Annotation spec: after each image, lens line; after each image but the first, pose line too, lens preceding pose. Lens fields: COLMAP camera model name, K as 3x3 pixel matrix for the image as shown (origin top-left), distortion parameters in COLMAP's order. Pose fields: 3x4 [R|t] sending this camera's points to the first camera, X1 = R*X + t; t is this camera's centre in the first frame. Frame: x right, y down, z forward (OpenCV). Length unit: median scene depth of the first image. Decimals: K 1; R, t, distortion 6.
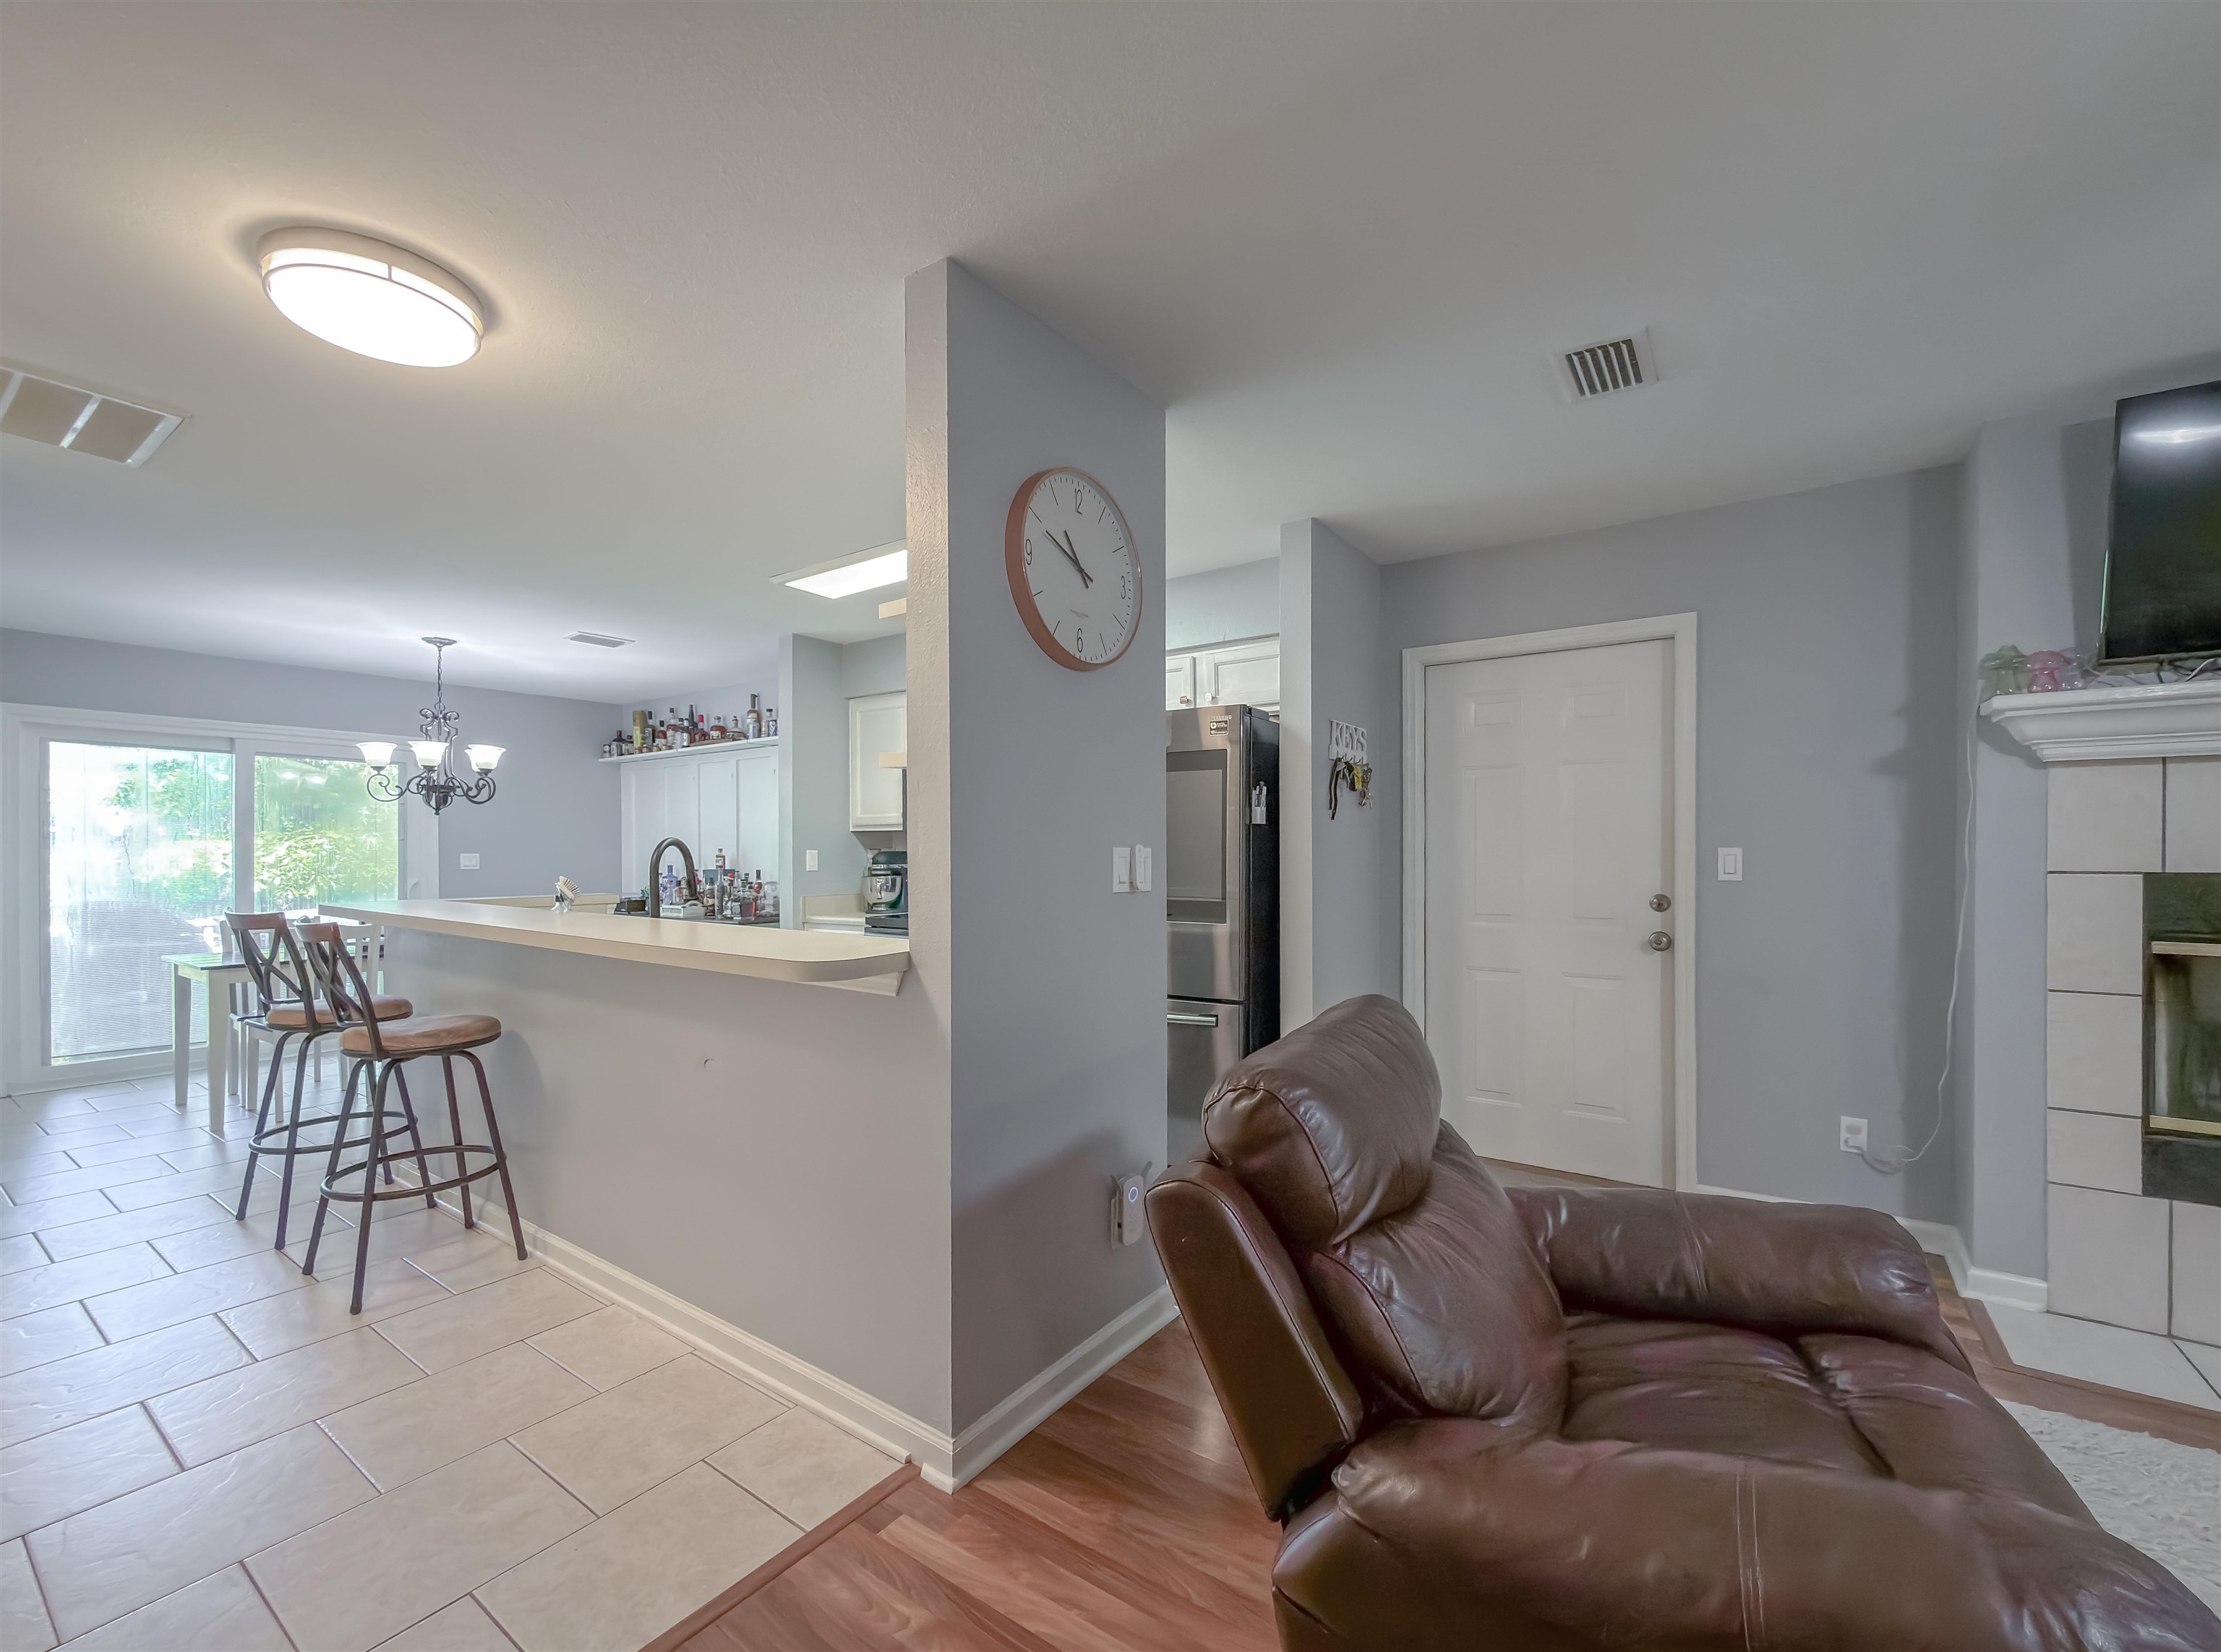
lens RADIAL K [[910.0, 0, 1118.1], [0, 910.0, 855.2], [0, 0, 1]] dist [-0.000575, -0.000260]
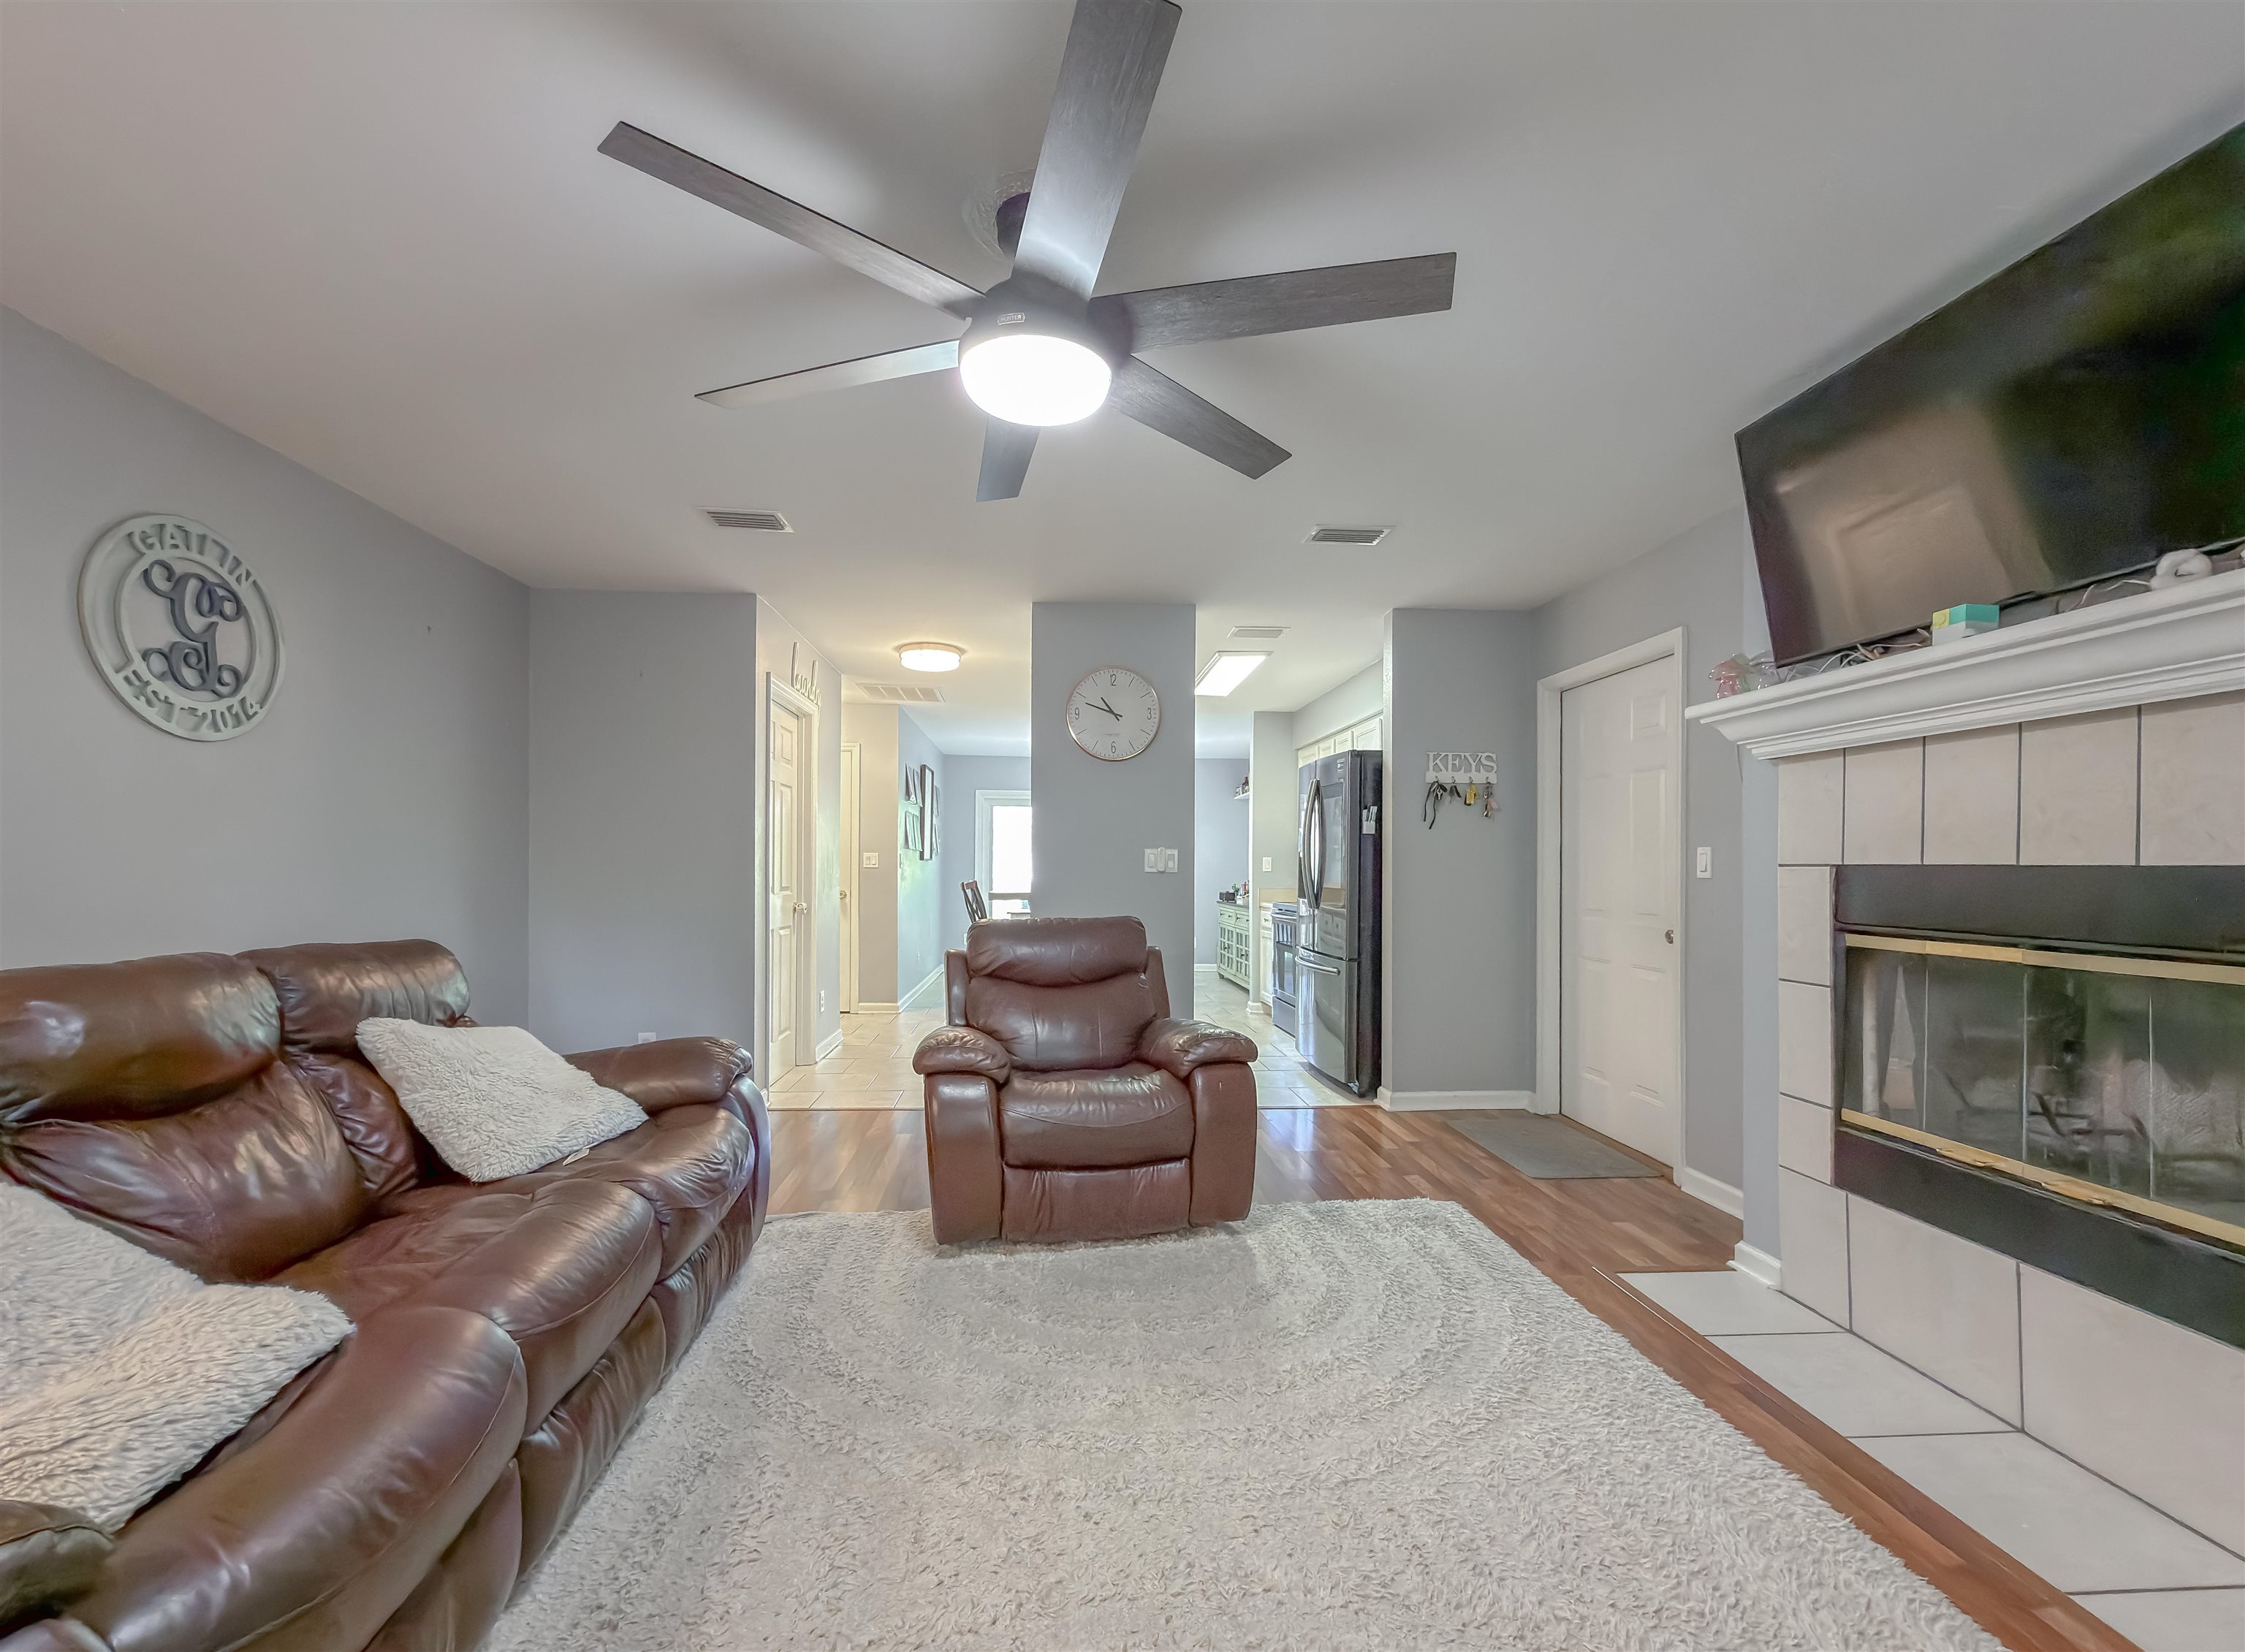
lens RADIAL K [[924.2, 0, 1083.9], [0, 924.2, 864.1], [0, 0, 1]] dist [0.001822, 0.000236]
pose [[0.607153, 0.003748, -0.794576, 1.104213], [-0.010903, 0.999934, -0.003614, 0.023963], [0.794510, 0.010857, 0.607154, -0.218501]]
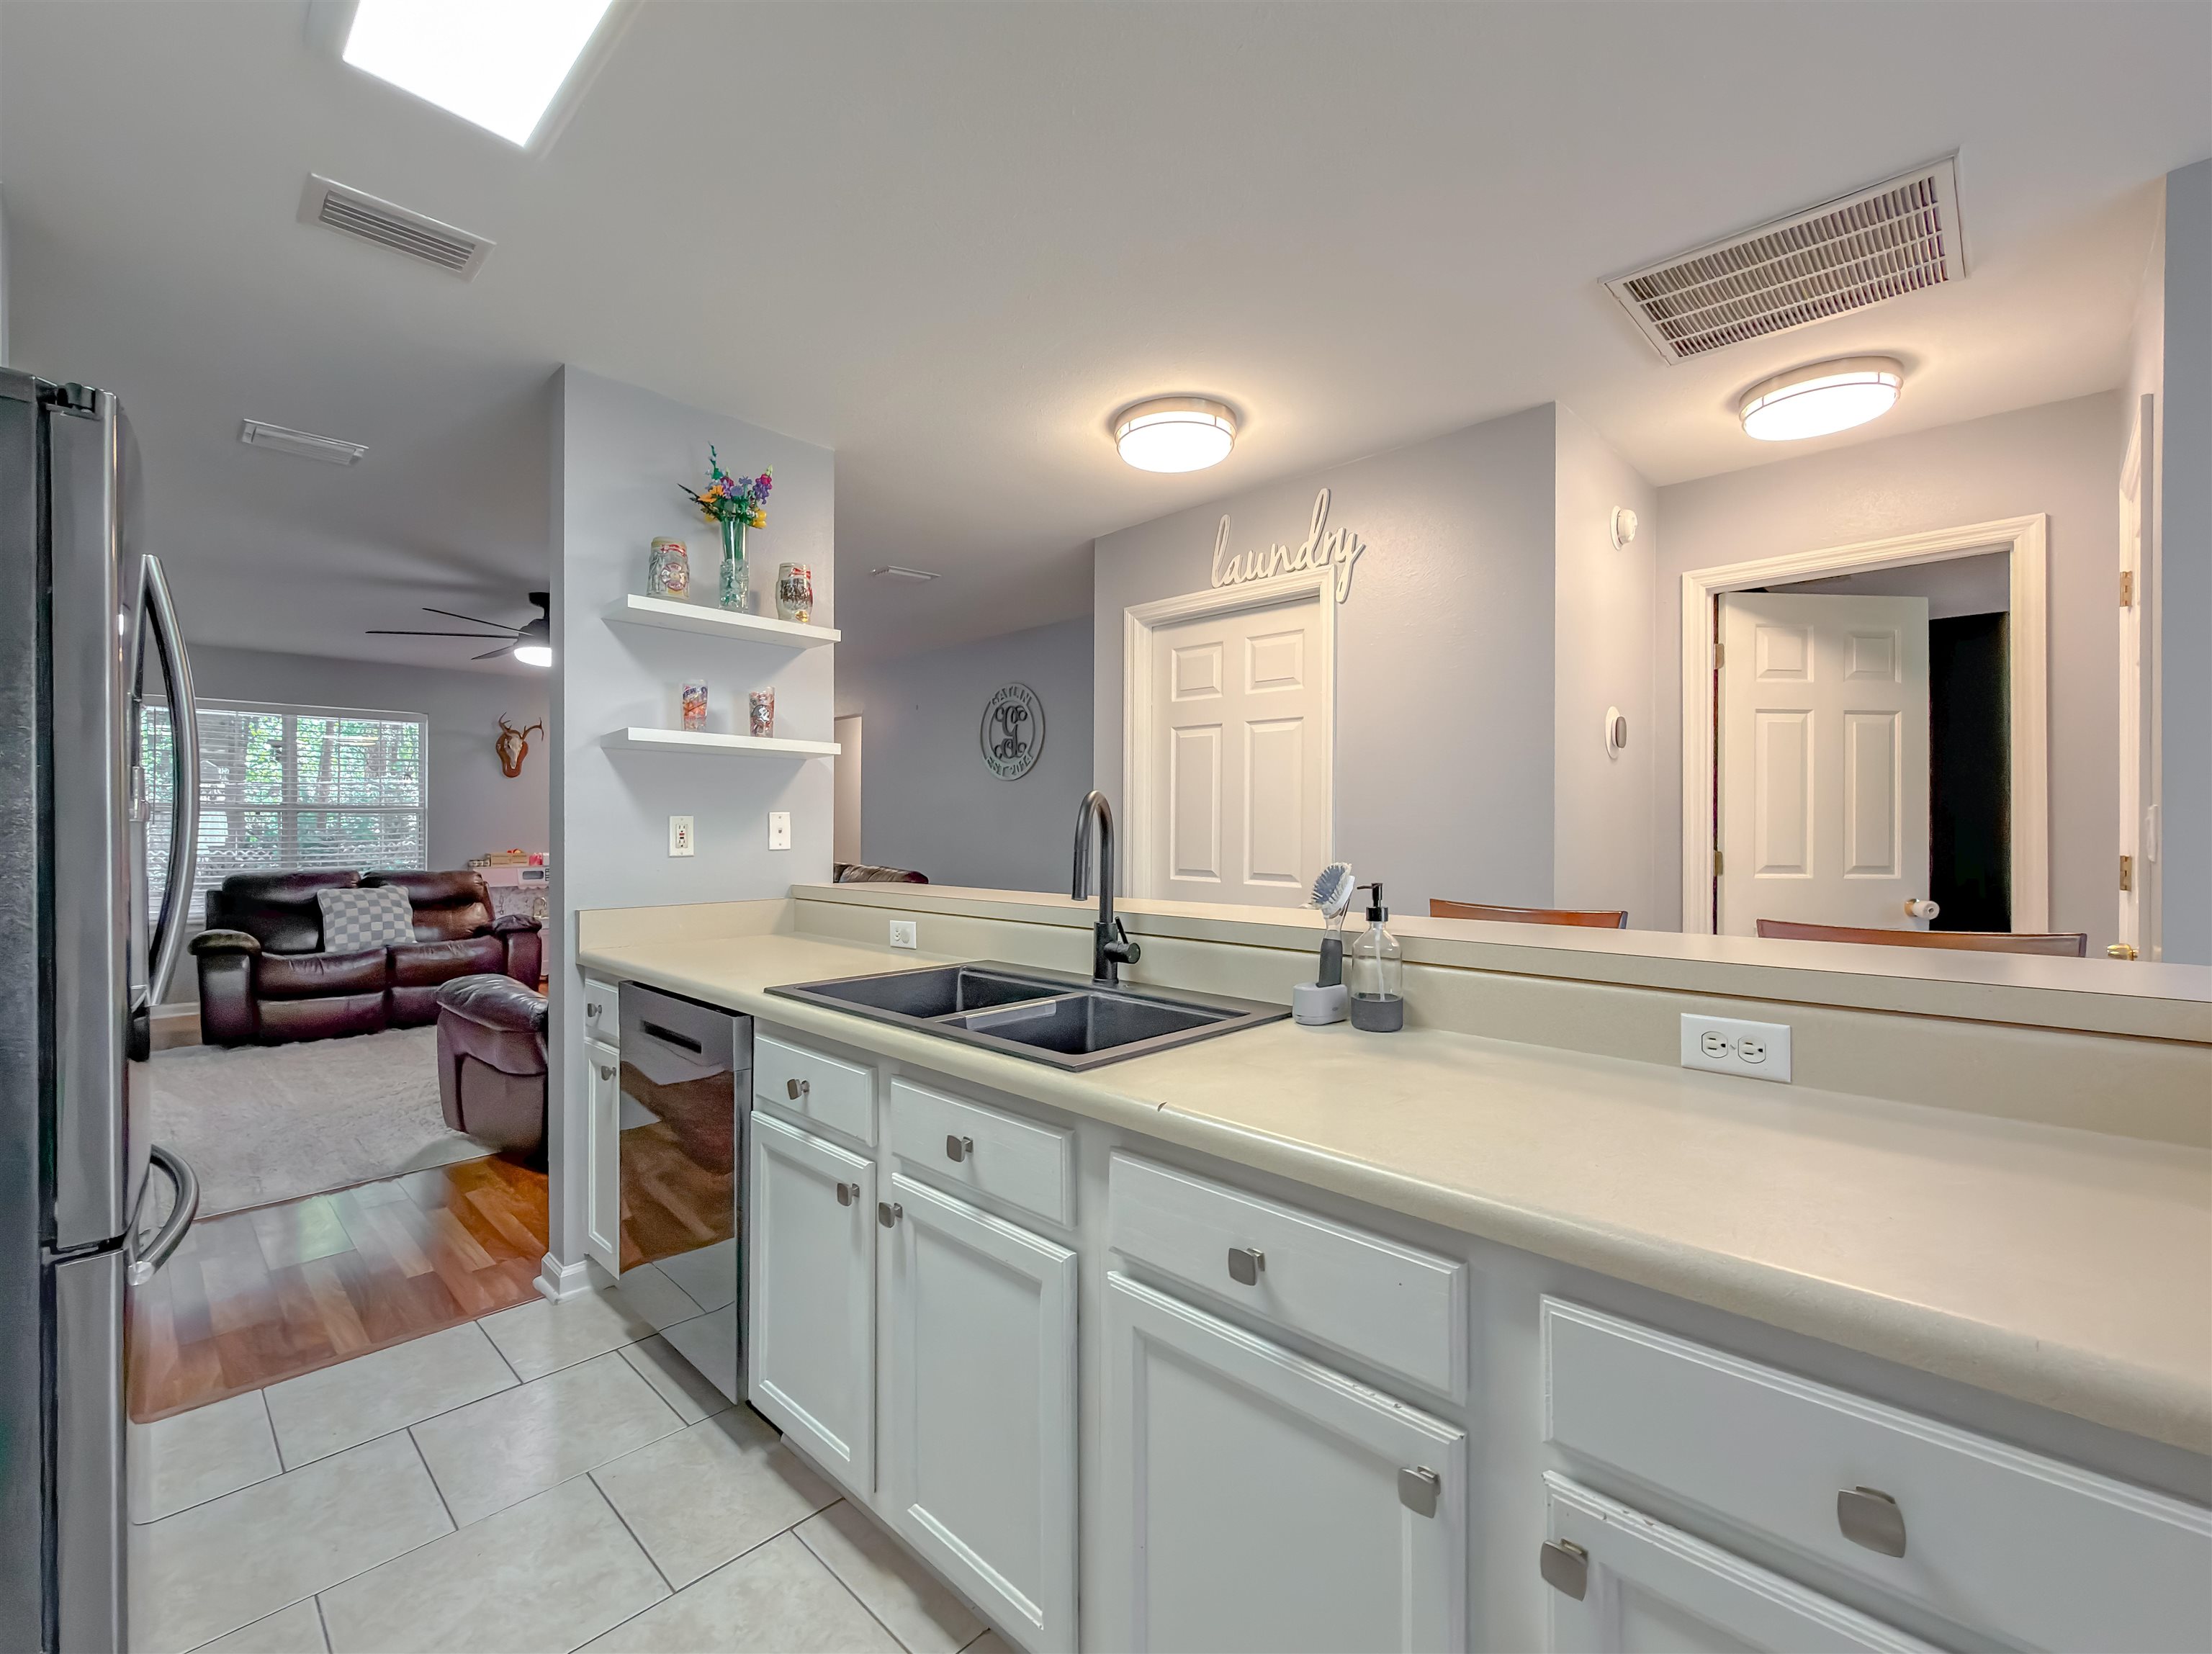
lens RADIAL K [[962.0, 0, 1106.0], [0, 962.0, 827.0], [0, 0, 1]] dist [0.000400, 0.000198]
pose [[-0.986931, 0.002274, 0.161127, -0.636571], [0.003371, 0.999973, 0.006537, -0.001589], [-0.161108, 0.006995, -0.986912, 1.620556]]
